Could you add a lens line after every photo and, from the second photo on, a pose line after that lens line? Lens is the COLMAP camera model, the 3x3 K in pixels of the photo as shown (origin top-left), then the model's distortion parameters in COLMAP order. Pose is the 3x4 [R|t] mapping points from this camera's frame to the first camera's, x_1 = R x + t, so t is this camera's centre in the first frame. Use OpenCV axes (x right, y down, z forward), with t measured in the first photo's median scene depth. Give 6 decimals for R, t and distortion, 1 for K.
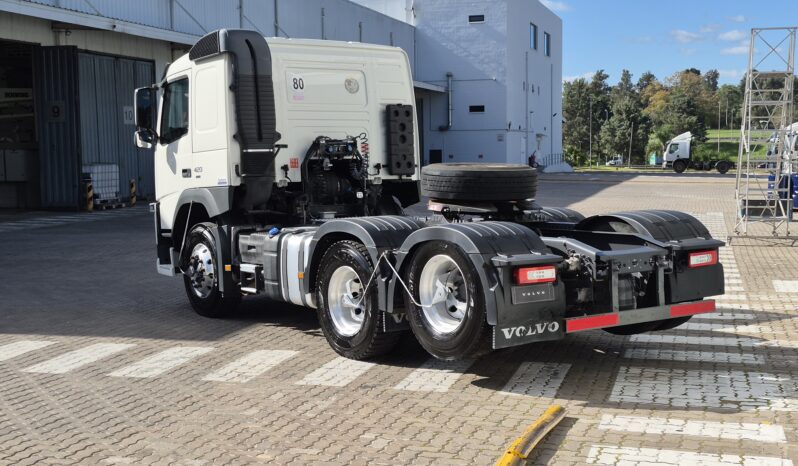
lens RADIAL K [[1110.2, 0, 399.0], [0, 1110.2, 233.0], [0, 0, 1]] dist [0.039900, 0.028667]
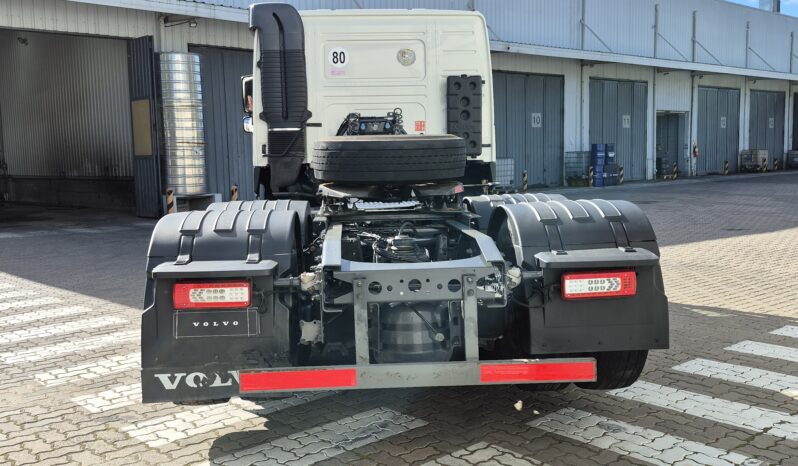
lens RADIAL K [[783.3, 0, 399.0], [0, 783.3, 233.0], [0, 0, 1]] dist [0.063805, -0.005882]
pose [[0.845443, 0.043650, -0.532280, 0.315603], [-0.029621, 0.998953, 0.034872, -0.011665], [0.533244, -0.013716, 0.845850, 0.472861]]
